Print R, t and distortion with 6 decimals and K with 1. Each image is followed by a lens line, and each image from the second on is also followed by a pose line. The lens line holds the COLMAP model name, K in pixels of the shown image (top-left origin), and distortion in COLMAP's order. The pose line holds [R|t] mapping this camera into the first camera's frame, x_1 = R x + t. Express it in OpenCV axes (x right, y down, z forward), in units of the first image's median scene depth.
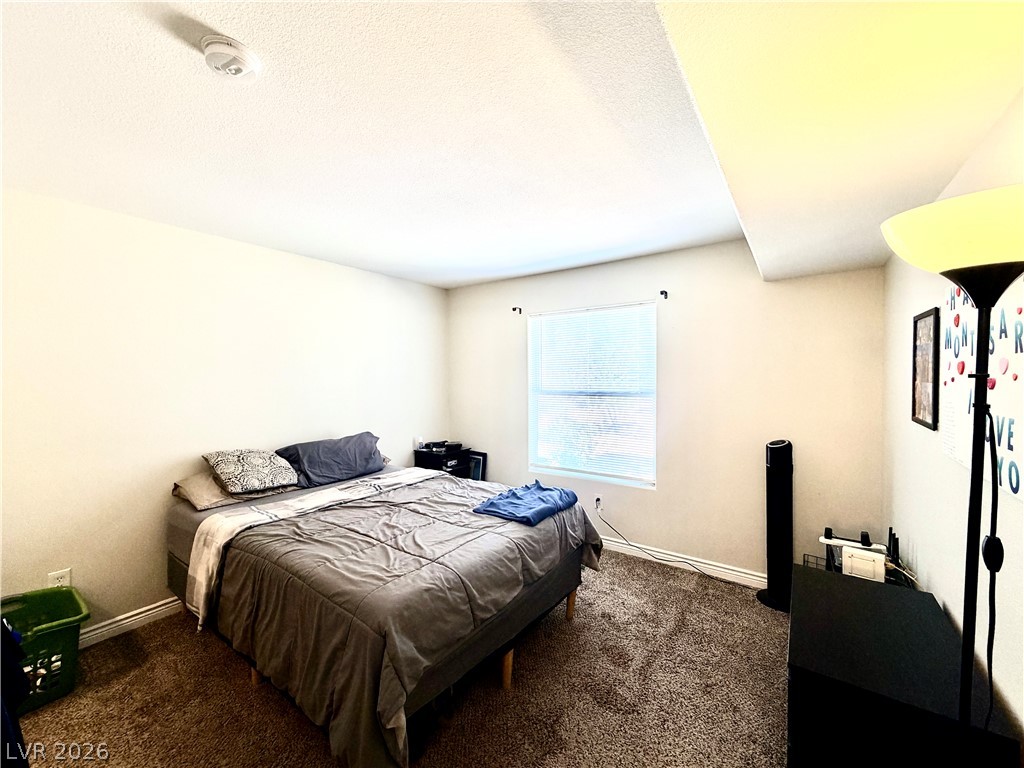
lens RADIAL K [[407.2, 0, 509.8], [0, 407.2, 383.1], [0, 0, 1]] dist [0.002421, -0.000357]
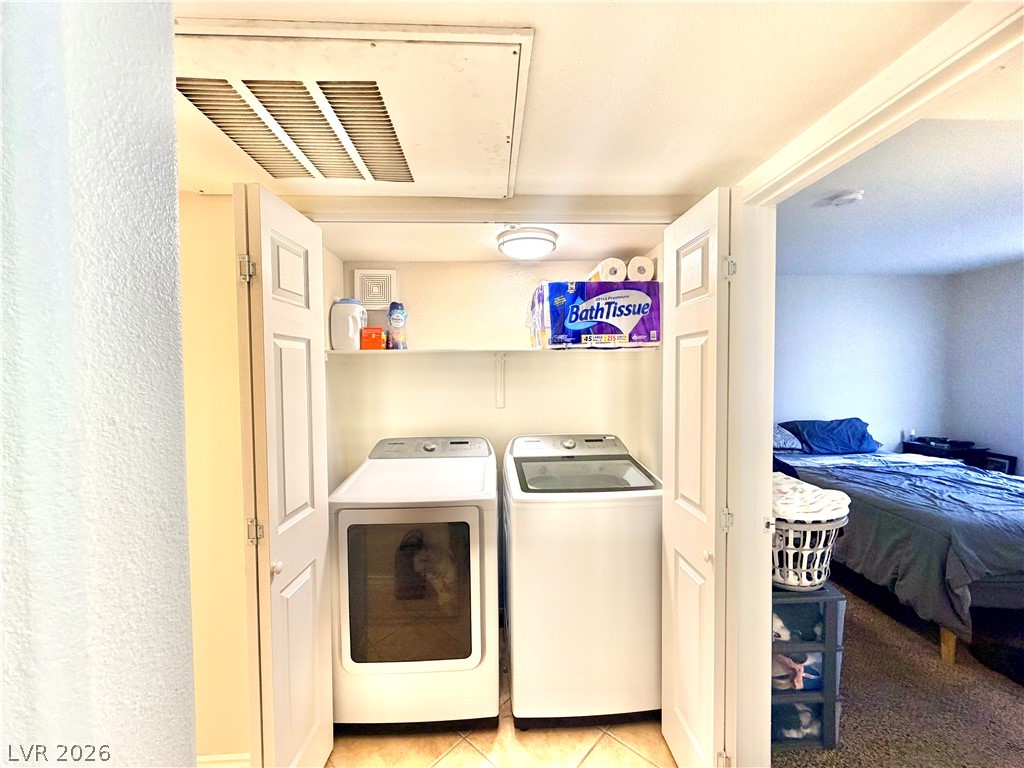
lens RADIAL K [[407.2, 0, 509.8], [0, 407.2, 383.1], [0, 0, 1]] dist [0.002421, -0.000357]
pose [[0.614446, 0.022450, -0.788639, -0.057357], [-0.008369, 0.999724, 0.021939, 0.007350], [0.788914, -0.006880, 0.614465, -0.567697]]
